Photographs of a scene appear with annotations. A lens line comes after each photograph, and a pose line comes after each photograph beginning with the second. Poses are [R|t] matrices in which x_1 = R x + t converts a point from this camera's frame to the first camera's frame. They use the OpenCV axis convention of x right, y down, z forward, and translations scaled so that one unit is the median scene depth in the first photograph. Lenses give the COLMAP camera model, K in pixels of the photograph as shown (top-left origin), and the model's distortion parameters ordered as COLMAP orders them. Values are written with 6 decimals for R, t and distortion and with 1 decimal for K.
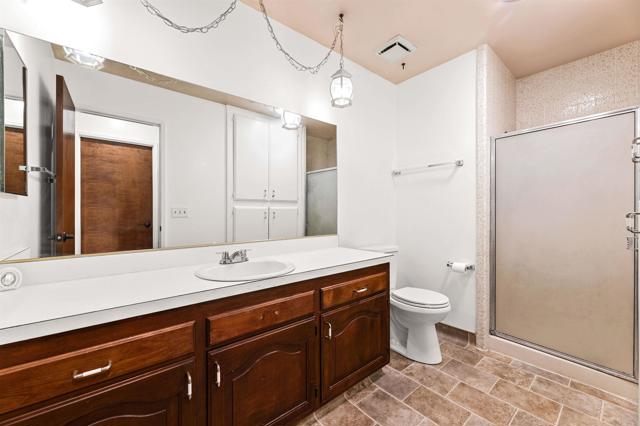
lens RADIAL K [[256.5, 0, 321.4], [0, 256.5, 212.1], [0, 0, 1]] dist [0.000875, -0.000452]
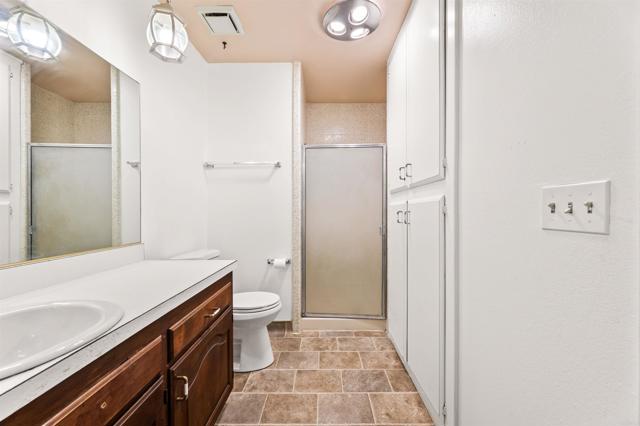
lens RADIAL K [[256.5, 0, 321.6], [0, 256.5, 213.7], [0, 0, 1]] dist [0.000875, -0.000452]
pose [[0.636212, -0.004724, 0.771500, -0.186933], [-0.000239, 0.999980, 0.006320, 0.005043], [-0.771514, -0.004205, 0.636198, 0.221799]]
